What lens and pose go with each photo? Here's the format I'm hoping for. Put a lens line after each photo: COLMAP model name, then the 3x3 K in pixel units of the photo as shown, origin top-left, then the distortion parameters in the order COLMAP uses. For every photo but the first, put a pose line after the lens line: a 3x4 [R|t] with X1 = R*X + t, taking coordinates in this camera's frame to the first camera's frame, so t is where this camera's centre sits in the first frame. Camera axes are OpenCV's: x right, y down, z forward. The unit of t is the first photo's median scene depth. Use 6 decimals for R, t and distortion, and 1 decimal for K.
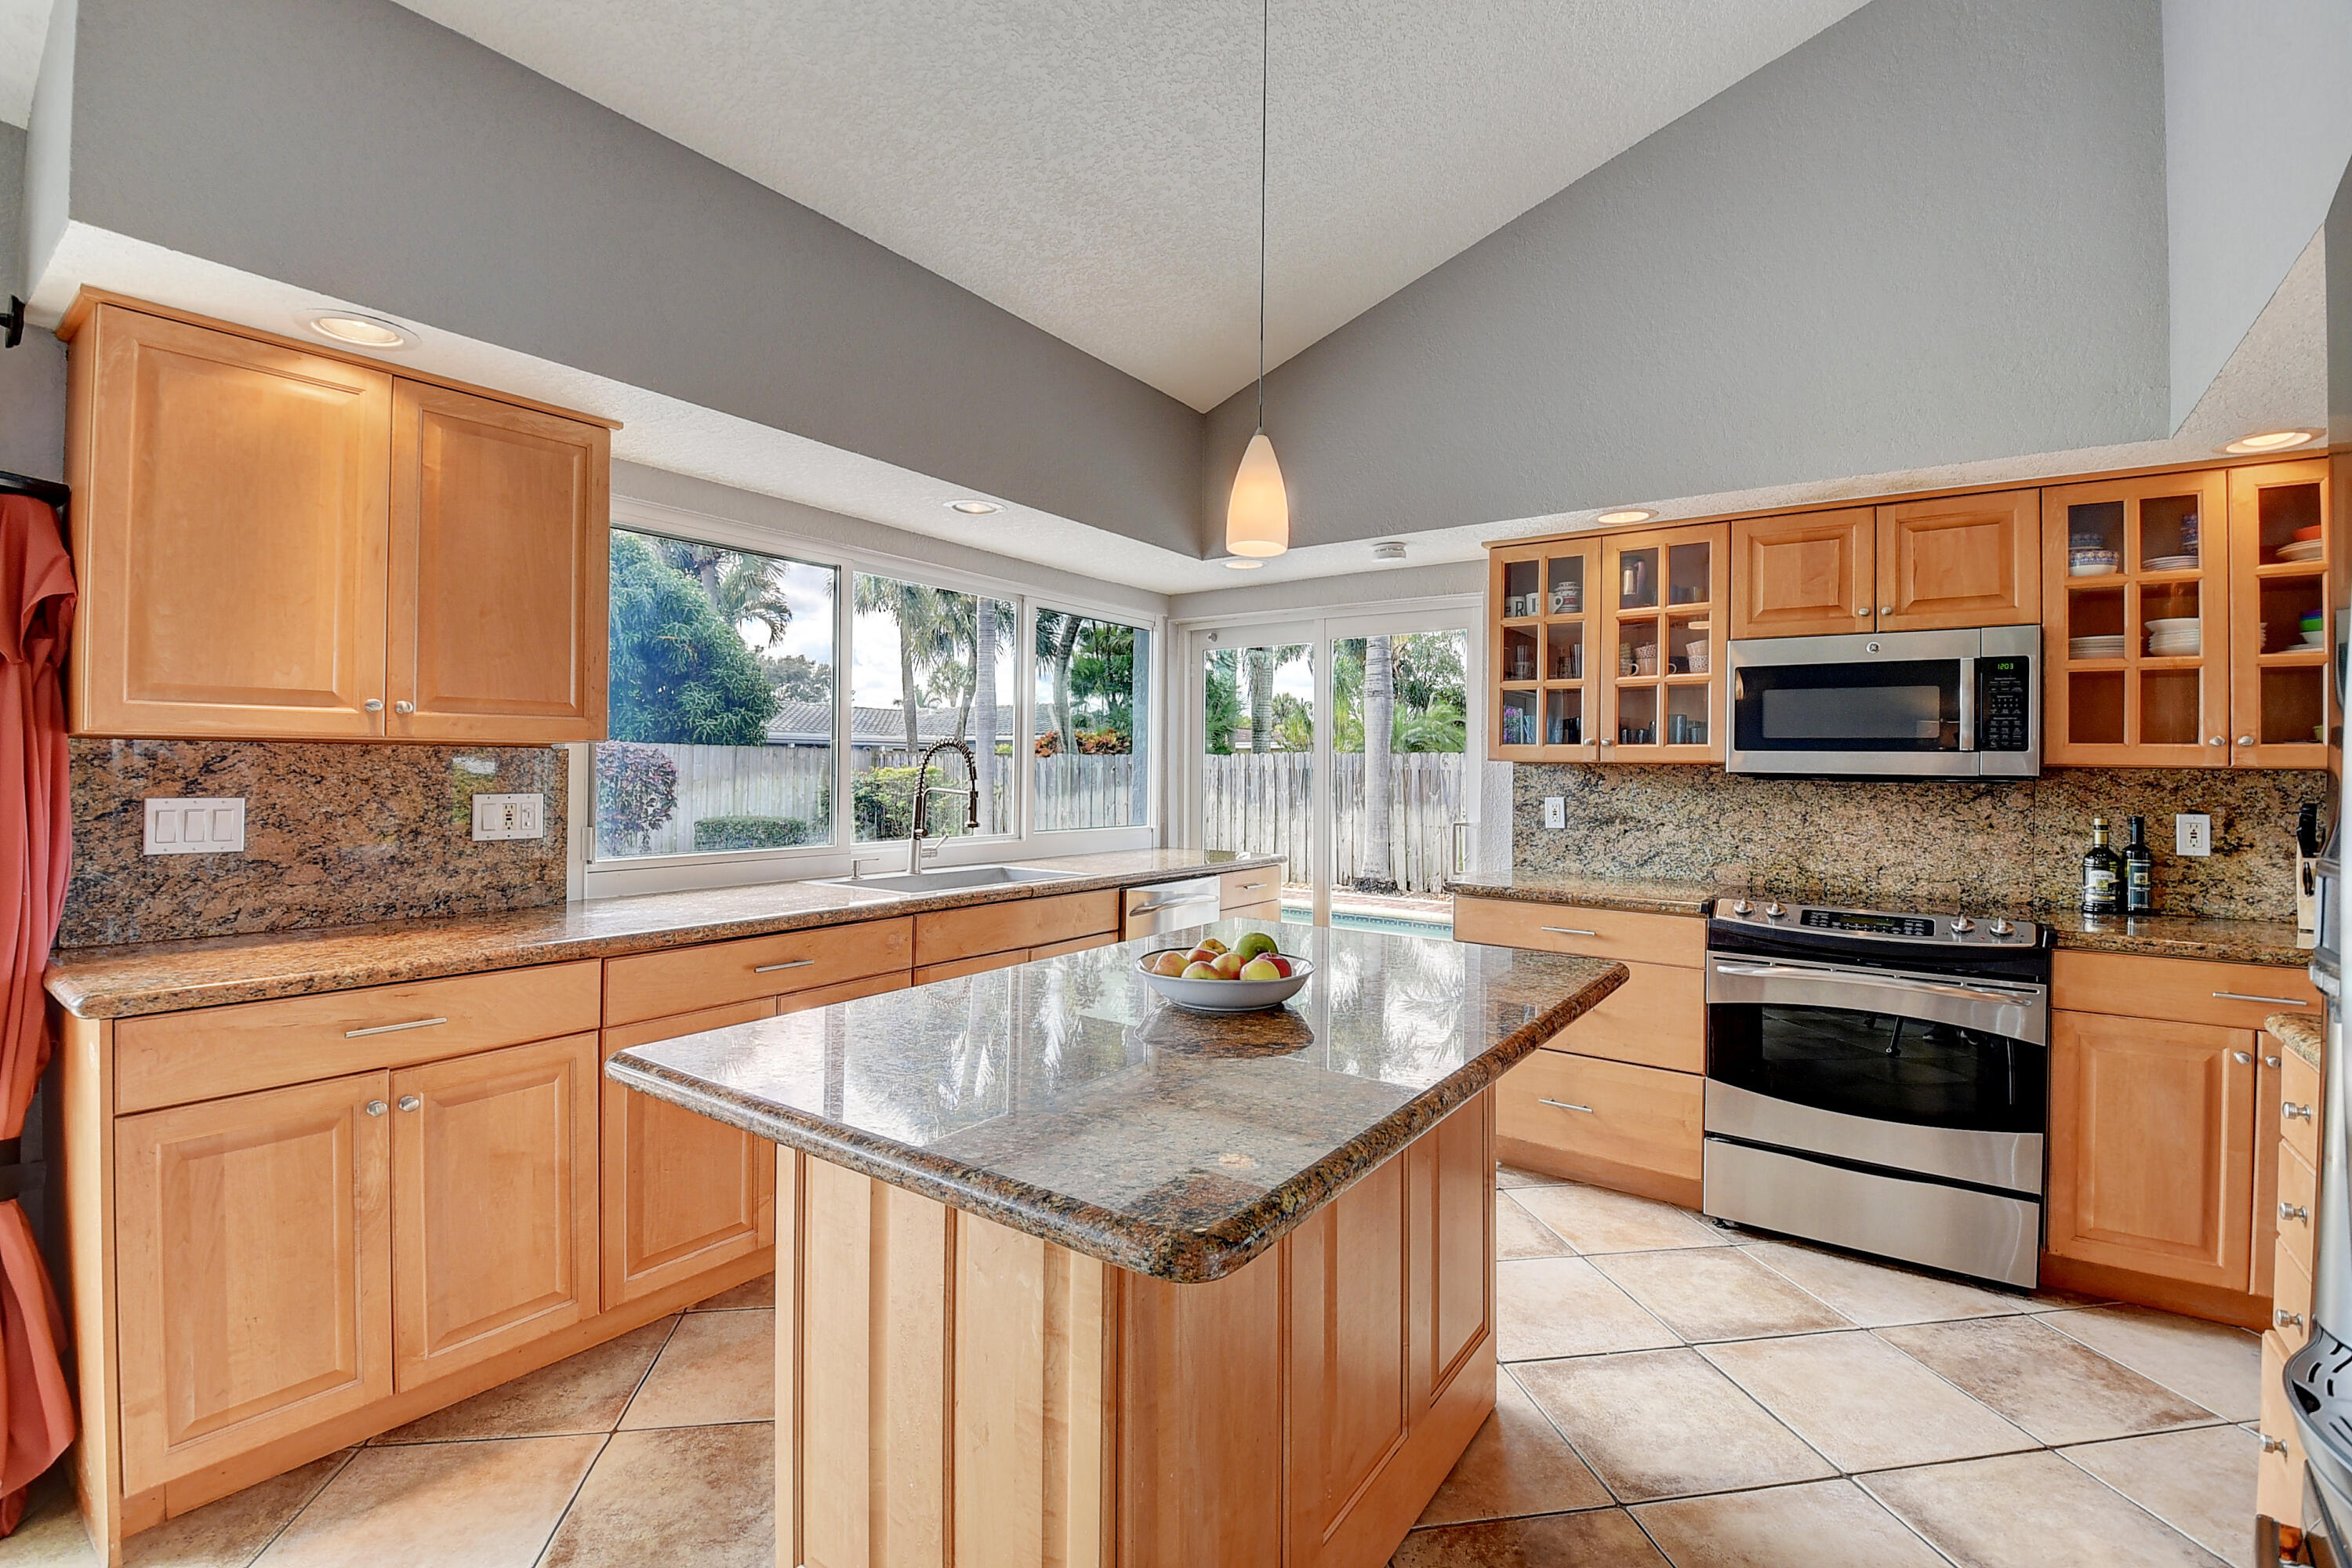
lens RADIAL K [[1035.8, 0, 1167.9], [0, 1035.8, 759.6], [0, 0, 1]] dist [0.015657, -0.027377]
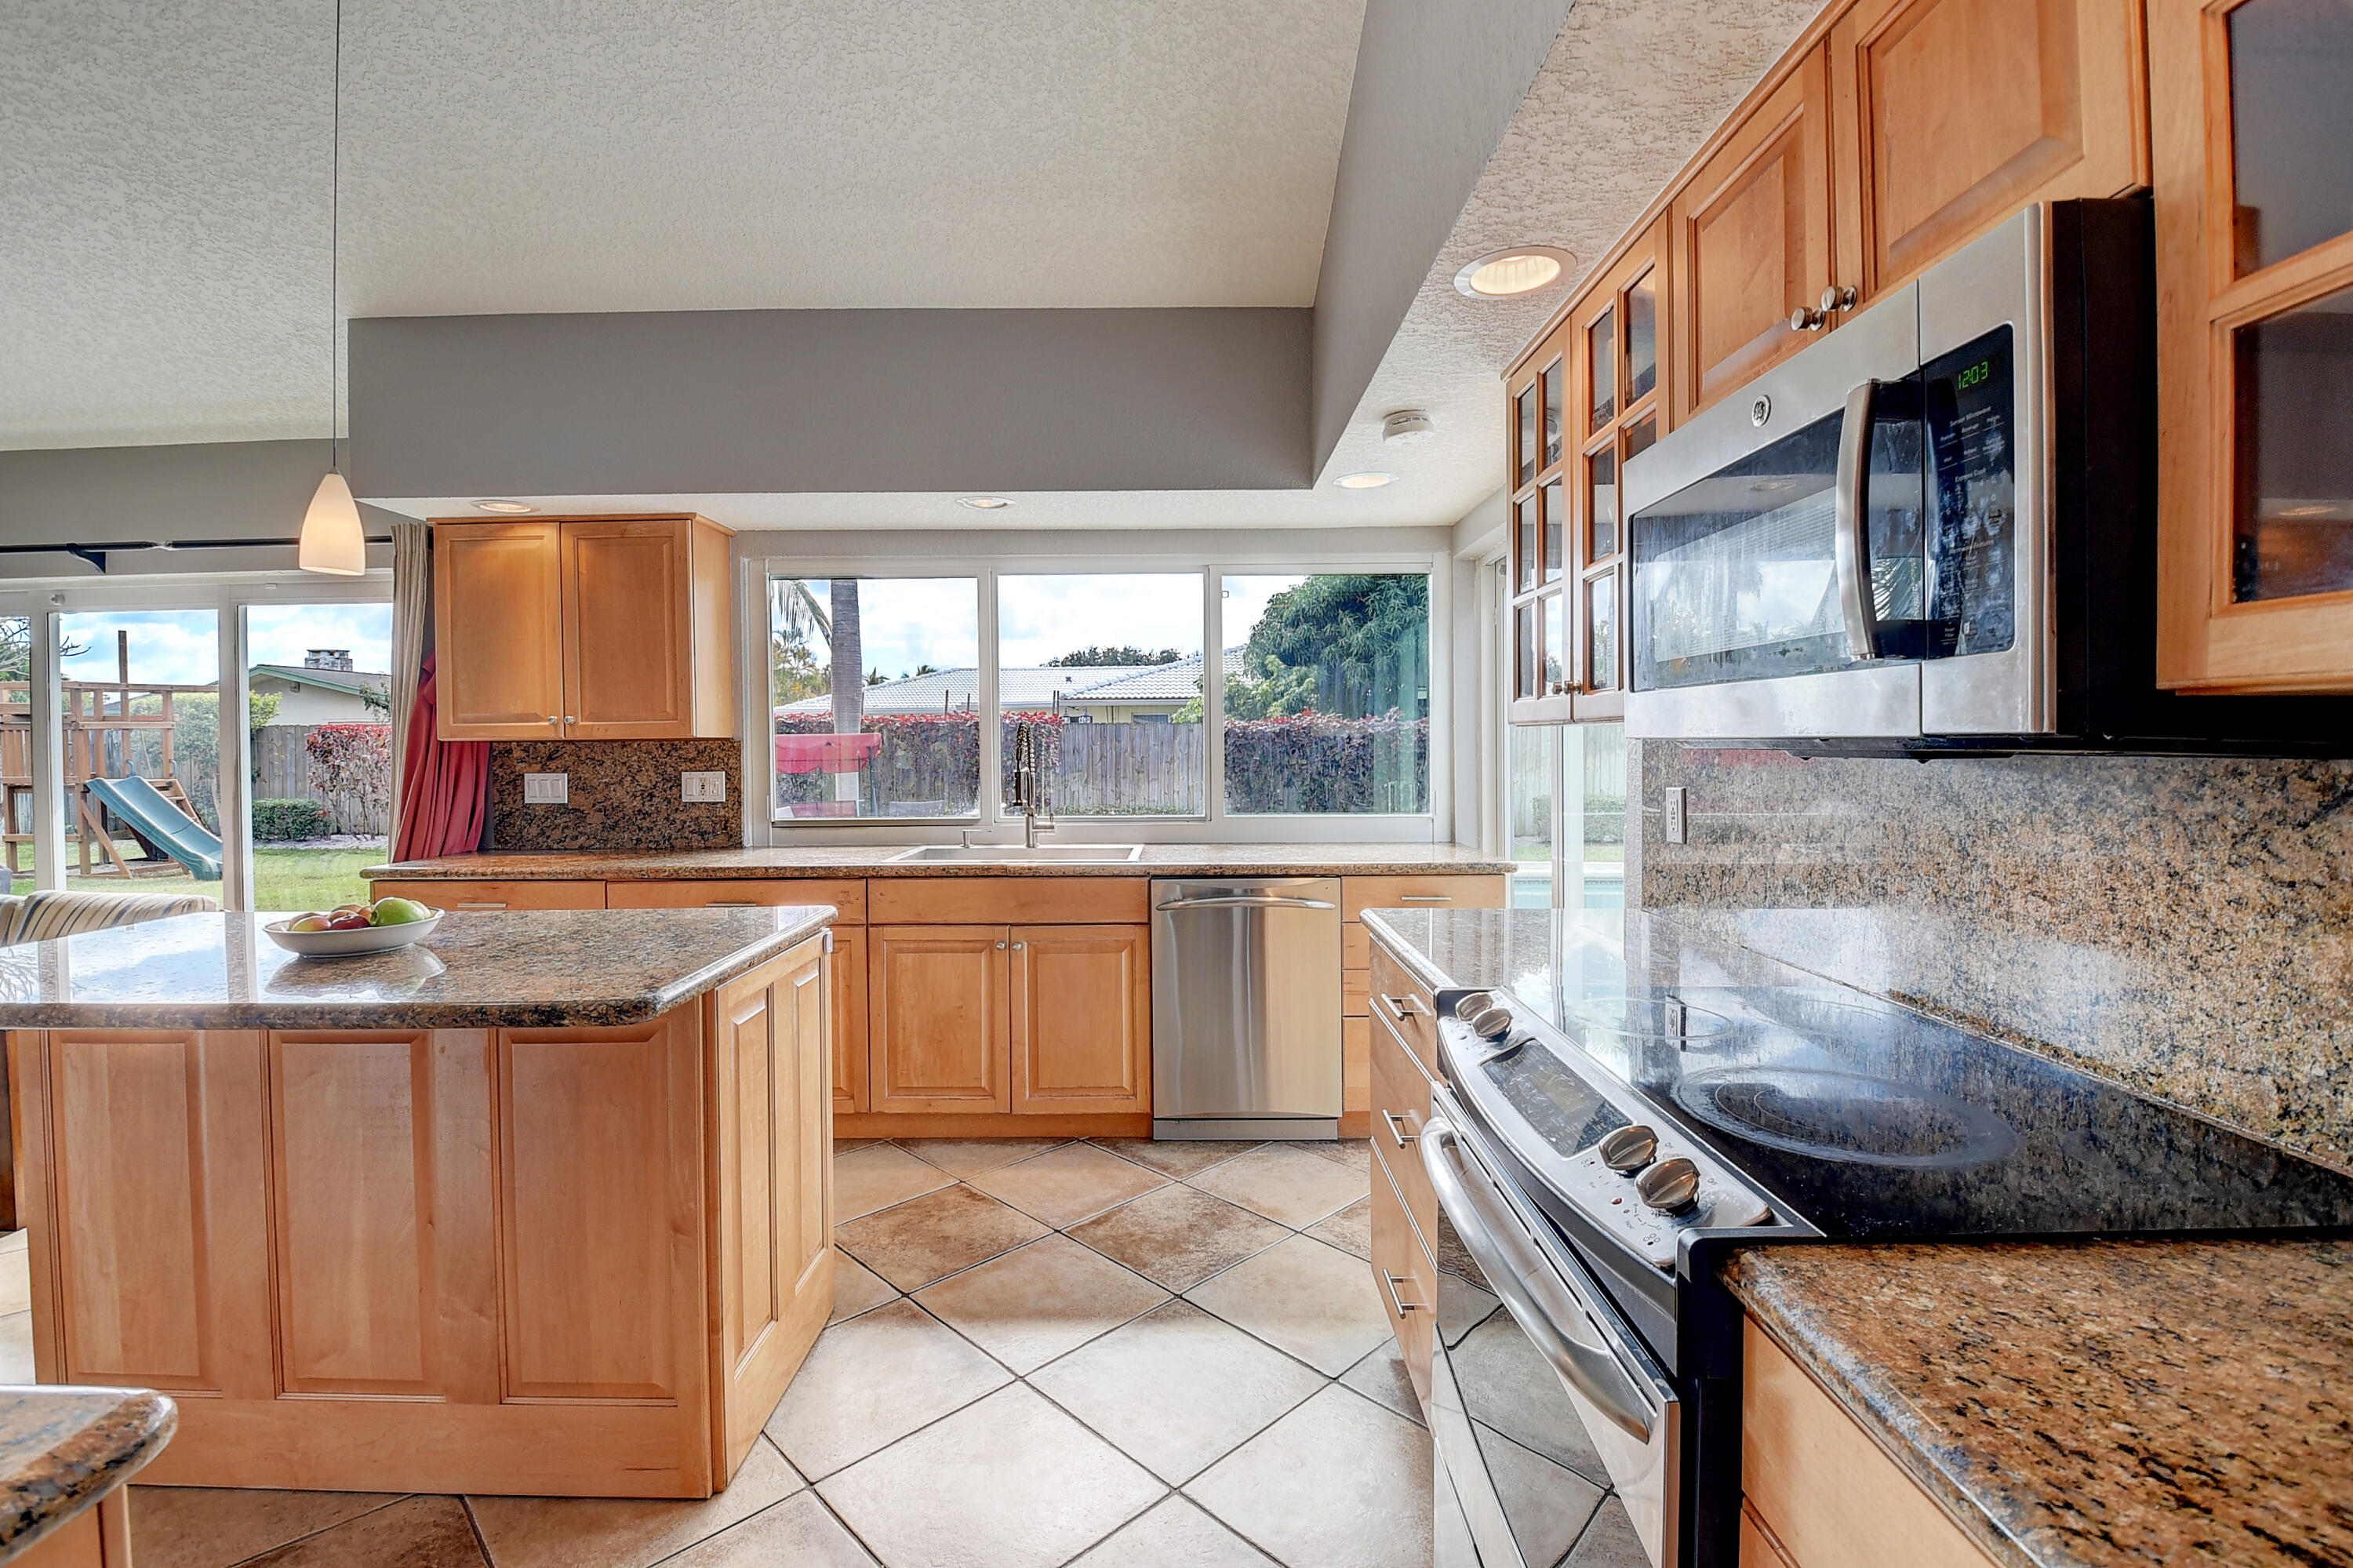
lens RADIAL K [[1036.3, 0, 1168.4], [0, 1036.3, 759.6], [0, 0, 1]] dist [0.015657, -0.027377]
pose [[0.579783, -0.004268, -0.814759, 0.972756], [0.022945, 0.999675, 0.011091, 0.013881], [0.814447, -0.025125, 0.579693, 0.661363]]
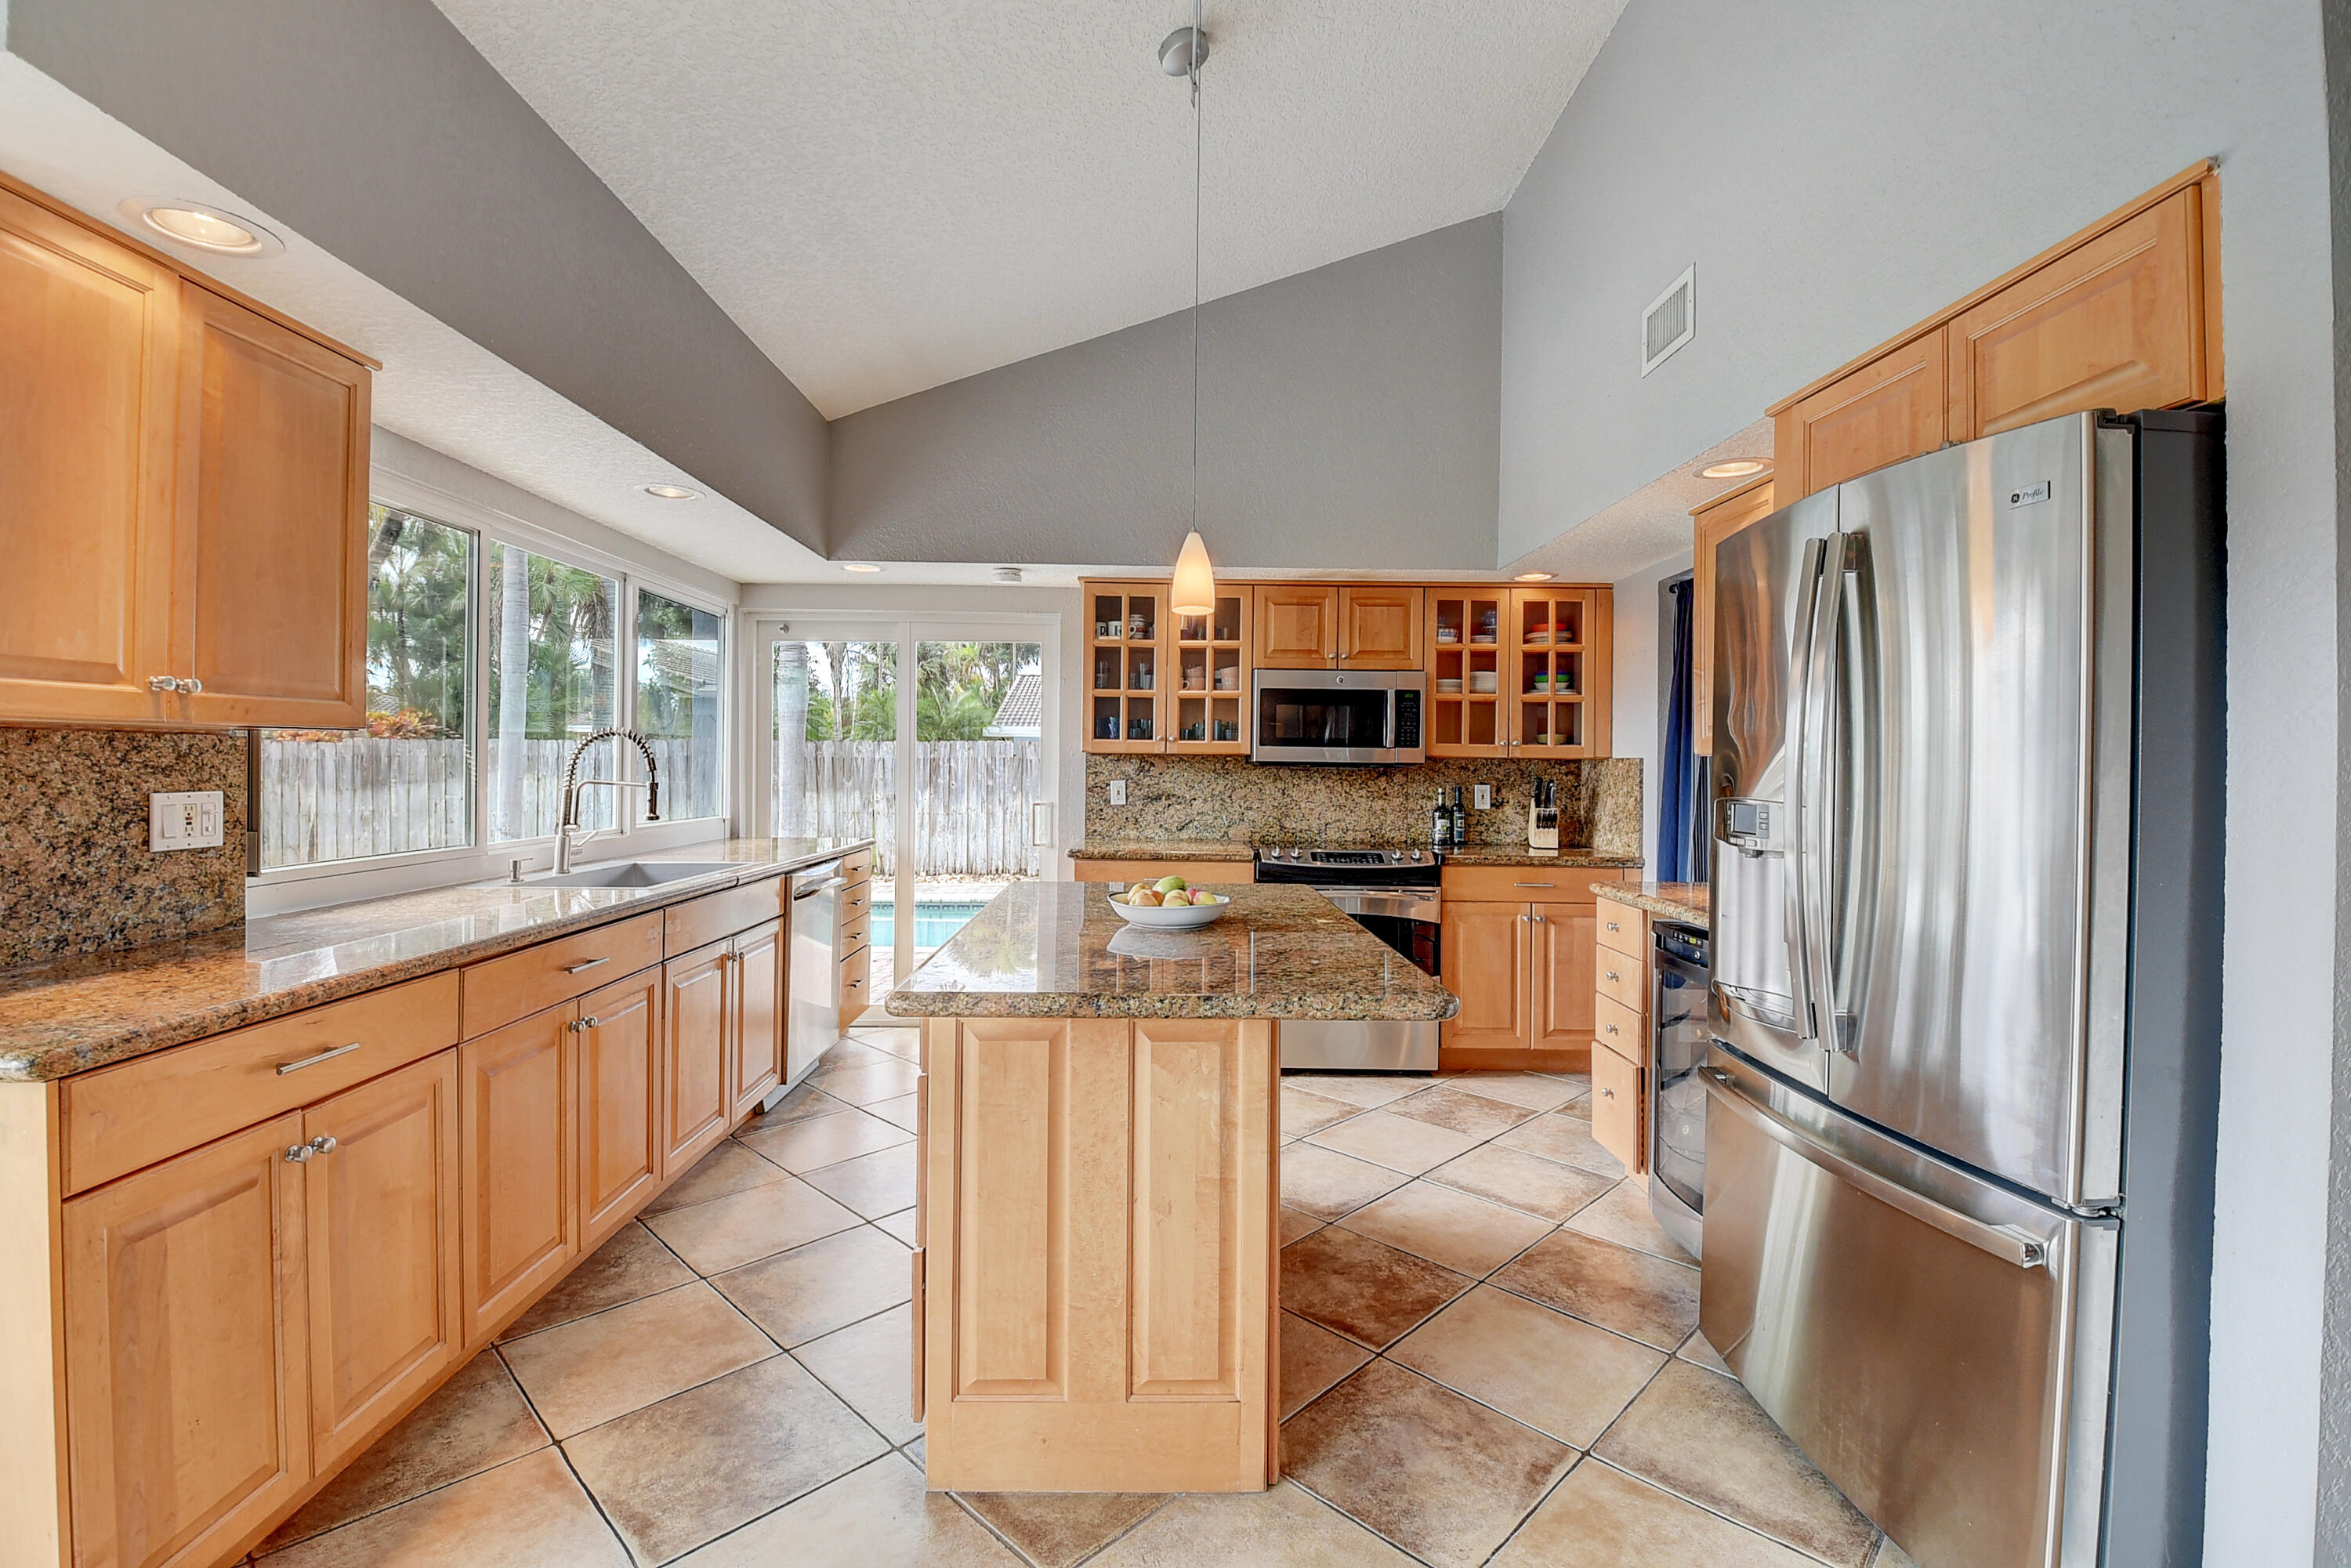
lens RADIAL K [[1035.4, 0, 1167.4], [0, 1035.4, 759.6], [0, 0, 1]] dist [0.015657, -0.027377]
pose [[0.802415, -0.001590, 0.596764, -0.488579], [-0.005683, 0.999931, 0.010307, -0.004375], [-0.596739, -0.011662, 0.802350, -0.085391]]
